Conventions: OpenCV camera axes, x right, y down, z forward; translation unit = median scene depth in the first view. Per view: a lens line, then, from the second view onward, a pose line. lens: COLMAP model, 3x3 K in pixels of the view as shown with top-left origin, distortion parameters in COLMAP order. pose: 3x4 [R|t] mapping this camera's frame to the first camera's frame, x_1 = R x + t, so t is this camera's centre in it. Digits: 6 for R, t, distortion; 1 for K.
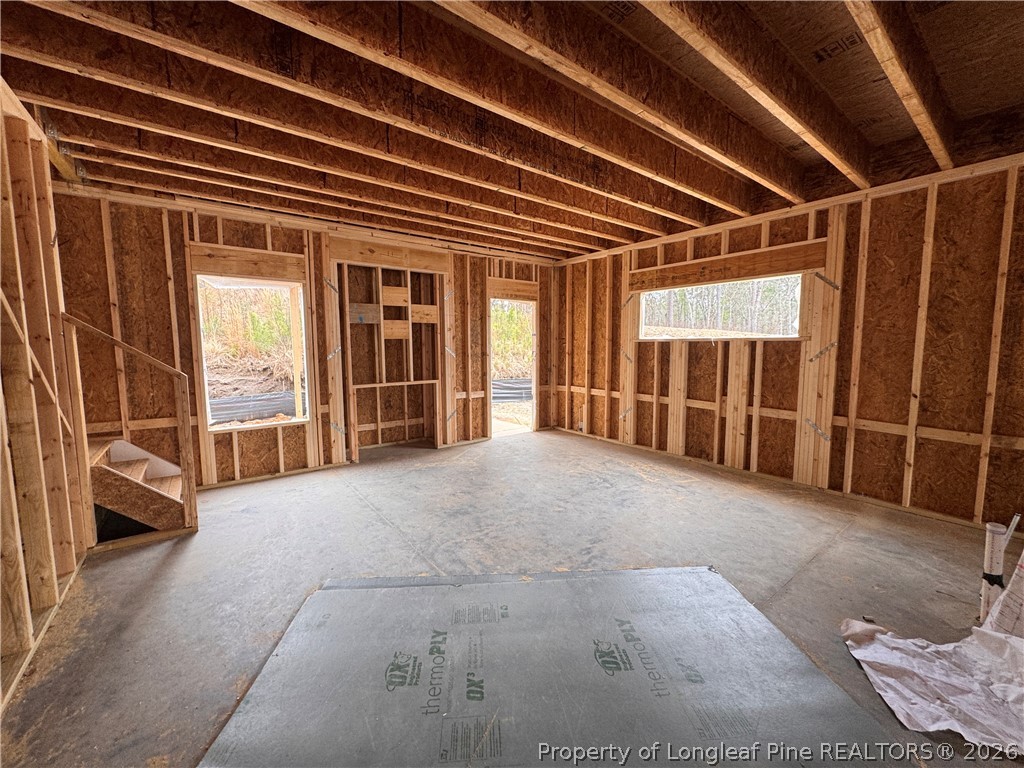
lens RADIAL K [[406.2, 0, 511.6], [0, 406.2, 383.2], [0, 0, 1]] dist [-0.003177, -0.000024]
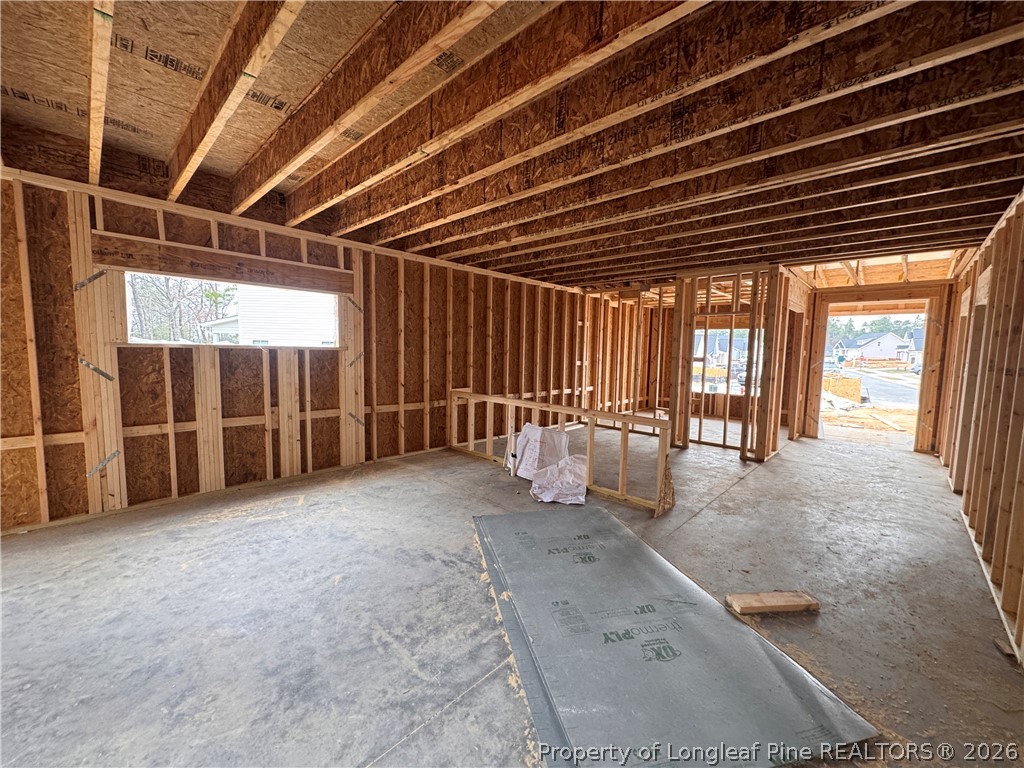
lens RADIAL K [[406.2, 0, 511.4], [0, 406.2, 384.5], [0, 0, 1]] dist [-0.003177, -0.000024]
pose [[-0.152599, -0.086287, 0.984514, -0.558185], [0.070738, 0.992673, 0.097966, -0.084068], [-0.985753, 0.084592, -0.145377, 0.662626]]
